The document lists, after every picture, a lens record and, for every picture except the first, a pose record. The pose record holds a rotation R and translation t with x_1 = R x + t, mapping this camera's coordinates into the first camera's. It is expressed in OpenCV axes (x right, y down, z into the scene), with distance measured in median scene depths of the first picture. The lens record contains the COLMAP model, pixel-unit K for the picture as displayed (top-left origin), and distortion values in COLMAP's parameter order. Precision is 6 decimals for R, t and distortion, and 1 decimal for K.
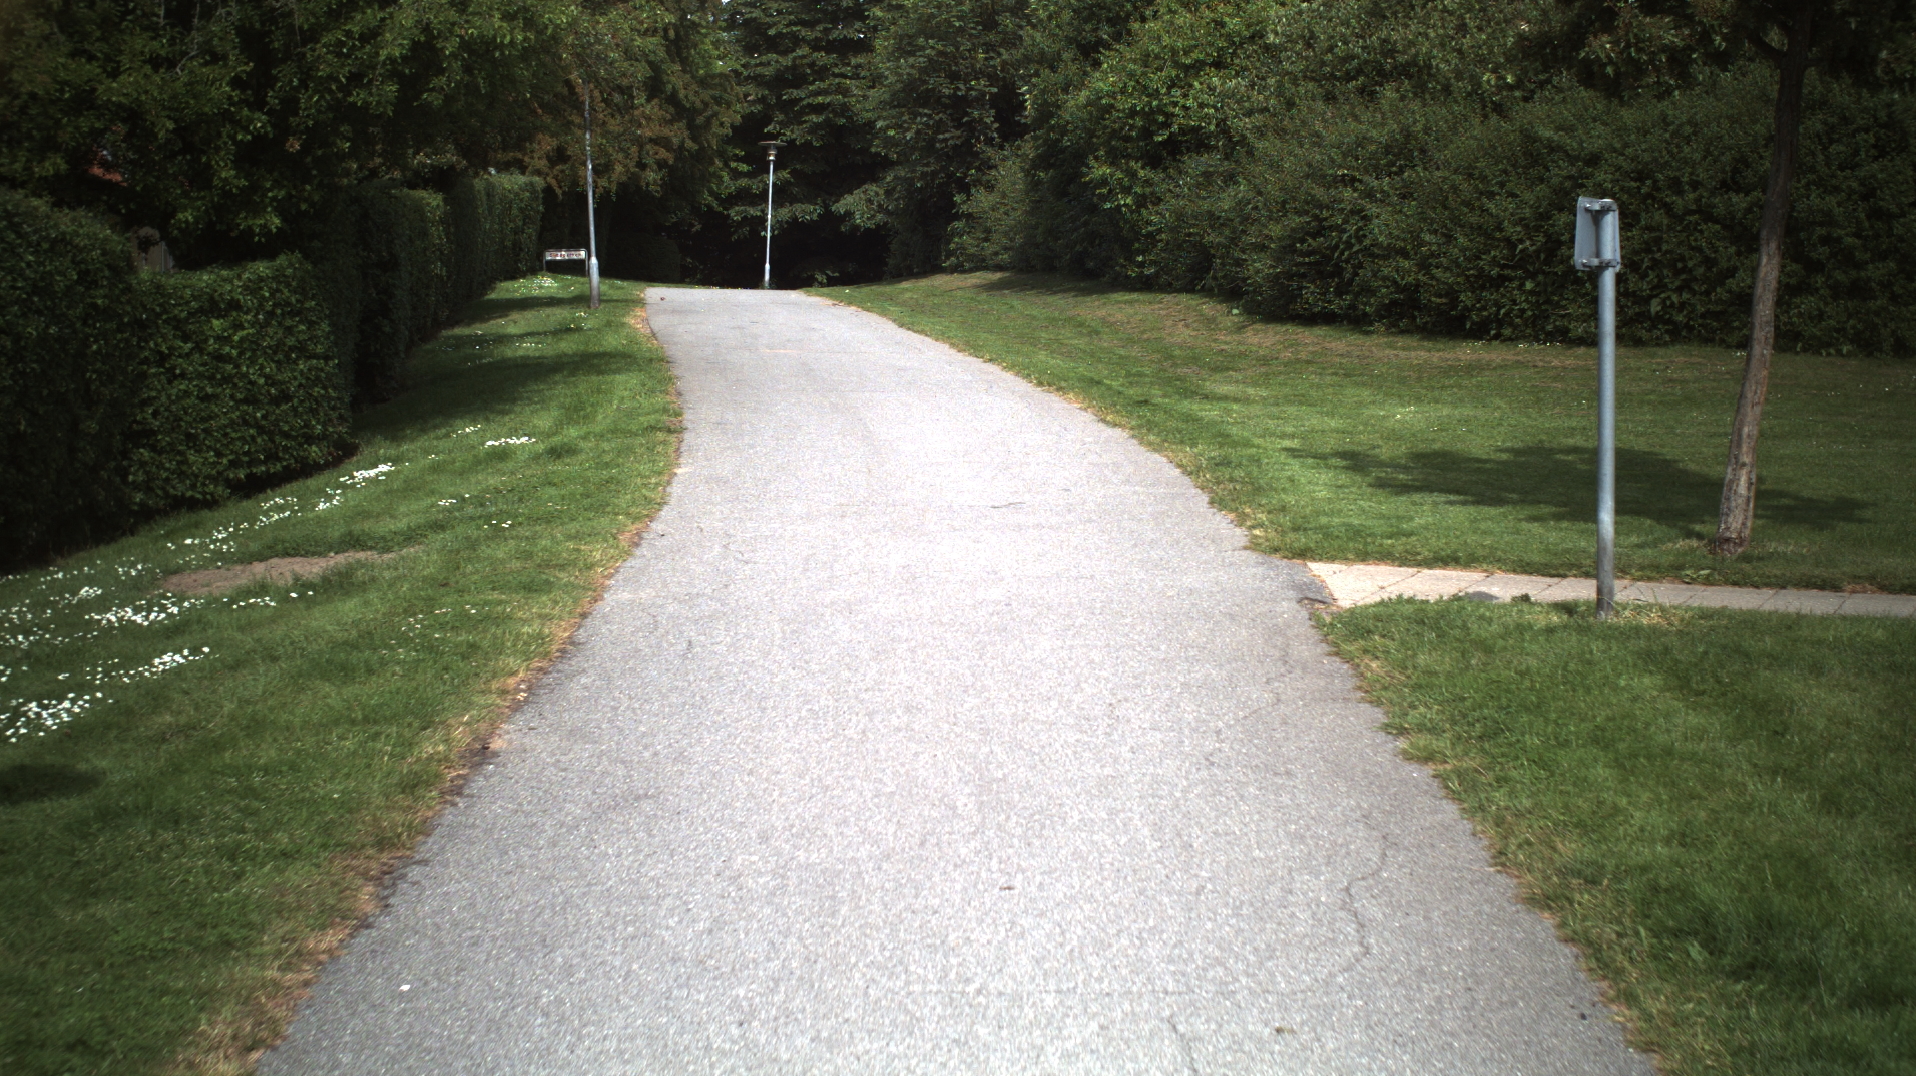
lens RADIAL K [[3398.6, 0, 976.1], [0, 3398.6, 532.9], [0, 0, 1]] dist [-0.258068, 0.000000]
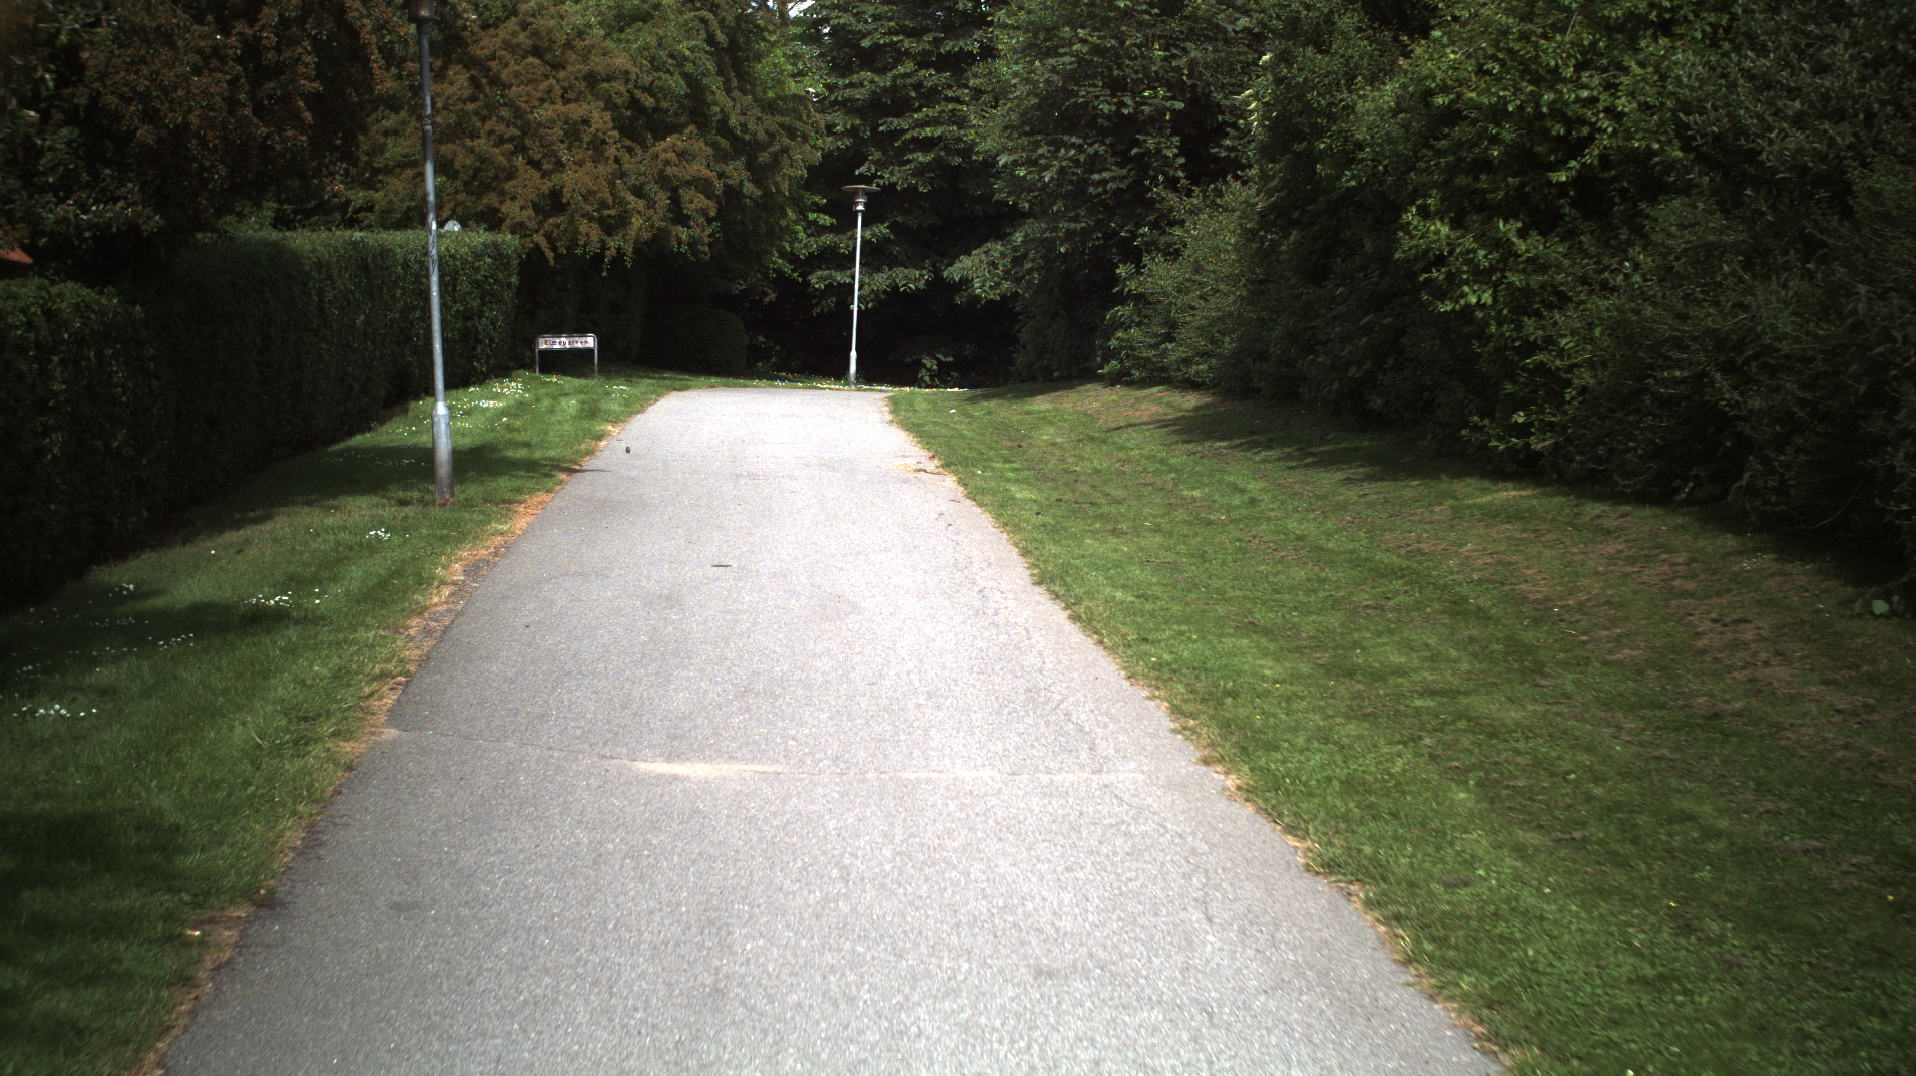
lens RADIAL K [[3398.6, 0, 957.0], [0, 3398.6, 519.0], [0, 0, 1]] dist [-0.258068, 0.000000]
pose [[0.999024, 0.004617, -0.043921, -0.012233], [-0.005427, 0.999817, -0.018333, -0.057027], [0.043829, 0.018554, 0.998867, 0.509797]]
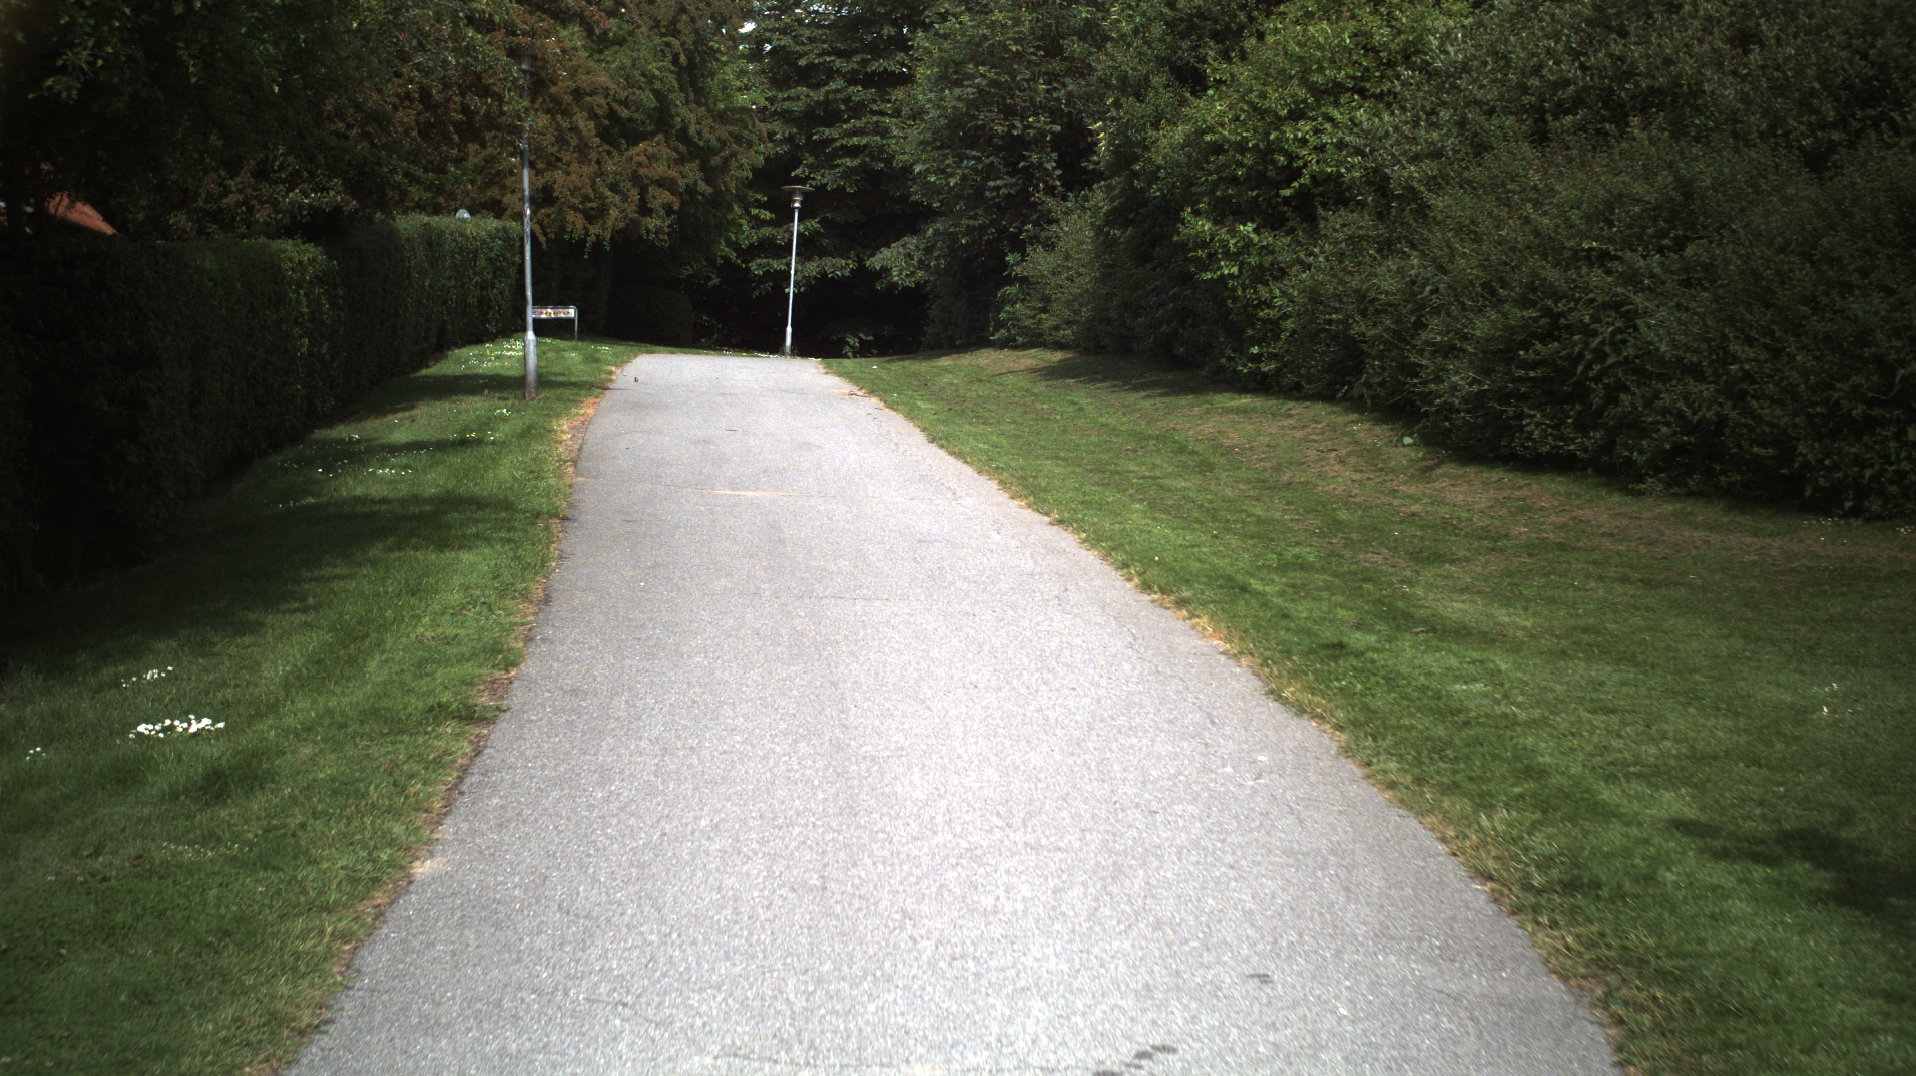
lens RADIAL K [[3398.6, 0, 959.4], [0, 3398.6, 522.3], [0, 0, 1]] dist [-0.258068, 0.000000]
pose [[0.999623, 0.020980, -0.017730, -0.002679], [-0.021293, 0.999618, -0.017611, -0.028671], [0.017353, 0.017982, 0.999688, 0.254341]]
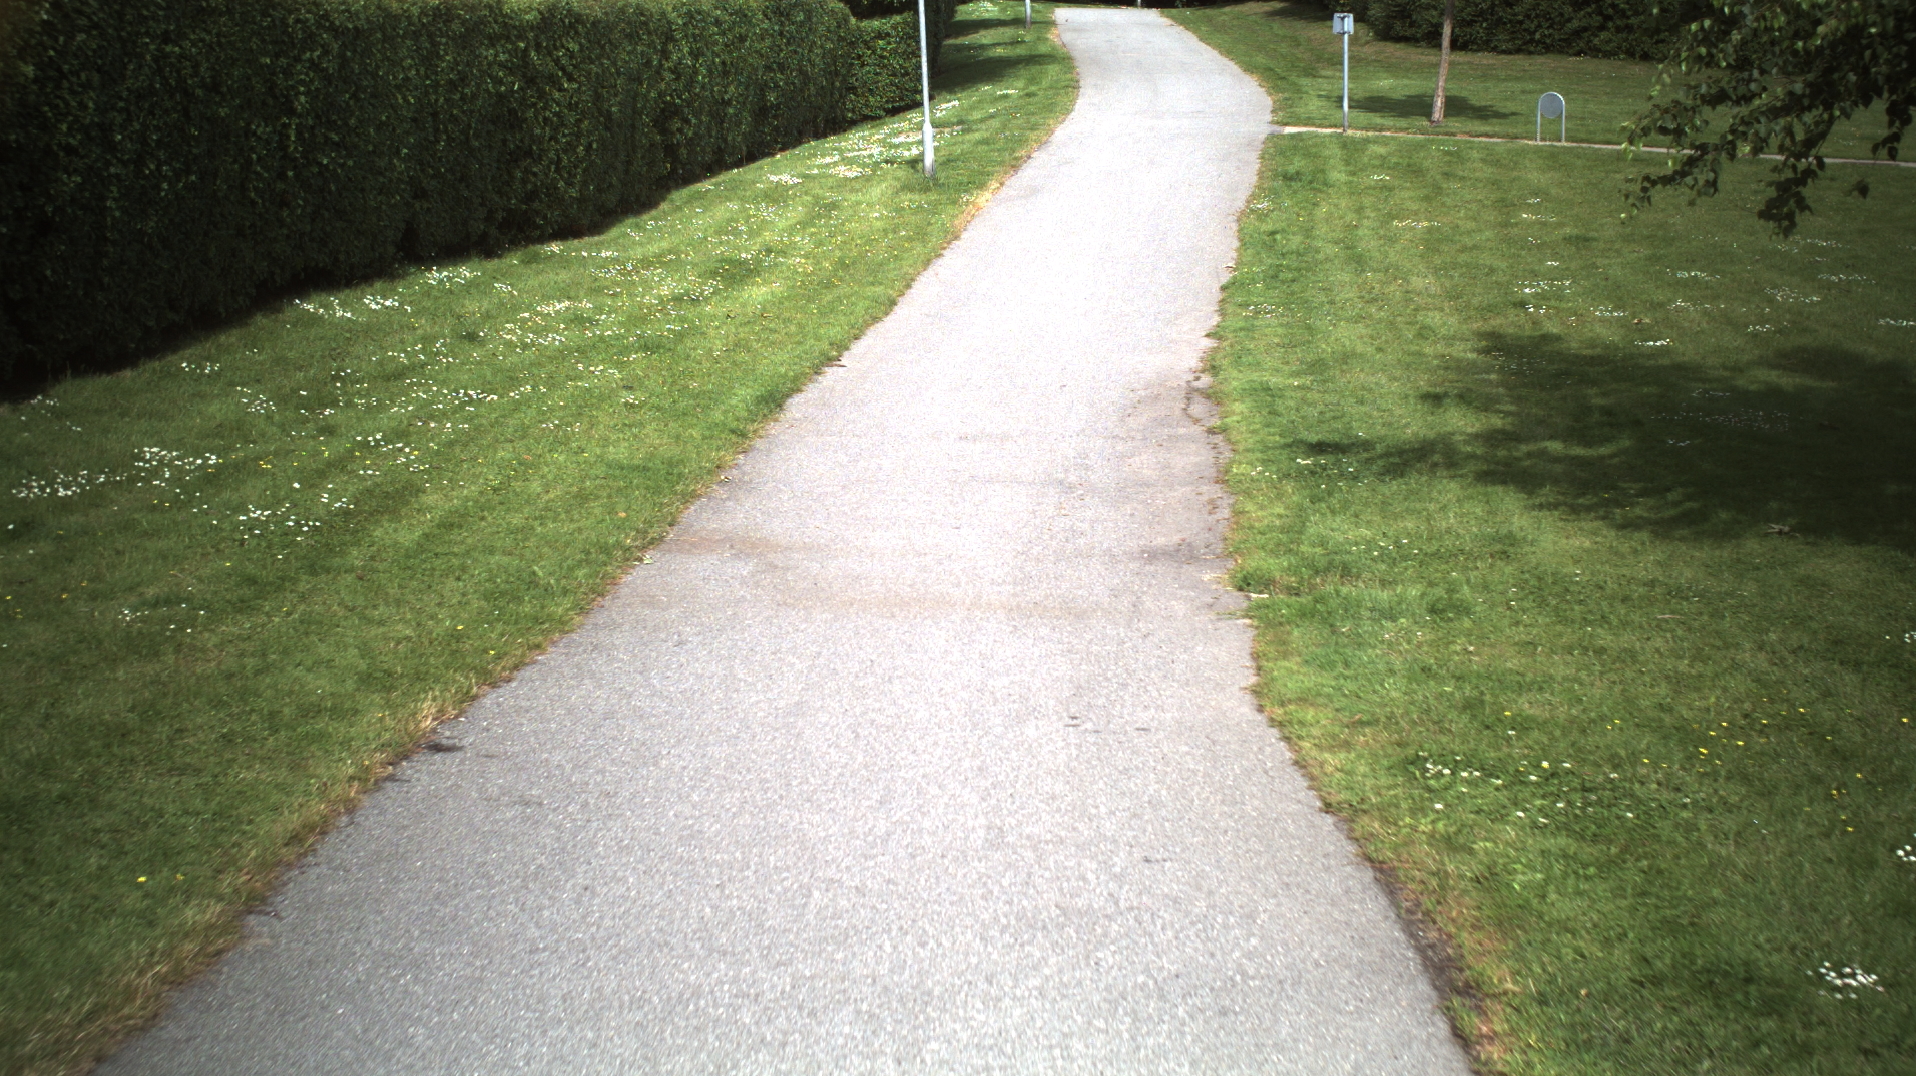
lens RADIAL K [[3398.6, 0, 962.1], [0, 3398.6, 548.8], [0, 0, 1]] dist [-0.258068, 0.000000]
pose [[0.992797, 0.016615, -0.118652, 0.065261], [-0.005442, 0.995569, 0.093878, 0.038126], [0.119686, -0.092556, 0.988488, -0.762079]]
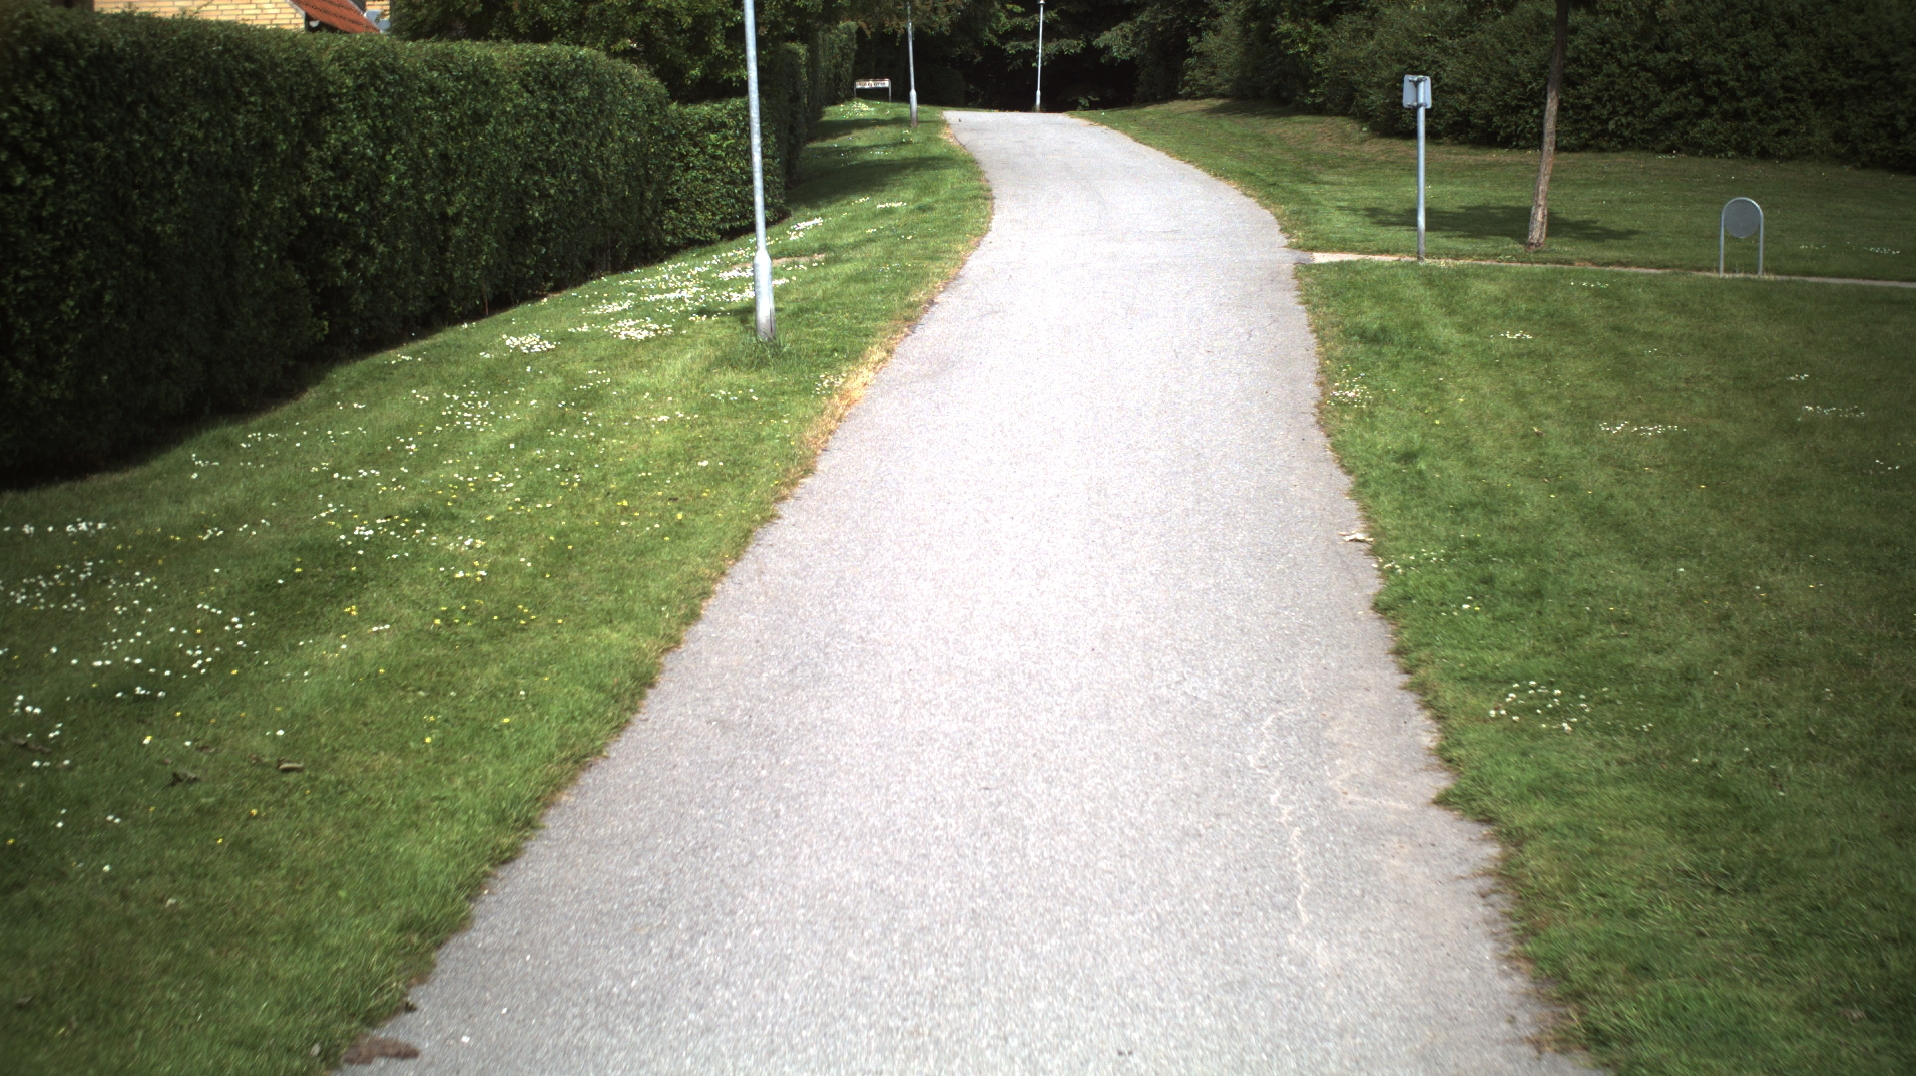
lens RADIAL K [[3398.6, 0, 948.3], [0, 3398.6, 534.7], [0, 0, 1]] dist [-0.258068, 0.000000]
pose [[0.996209, 0.005852, -0.086793, 0.021500], [-0.001225, 0.998580, 0.053267, 0.025844], [0.086982, -0.052959, 0.994801, -0.380607]]
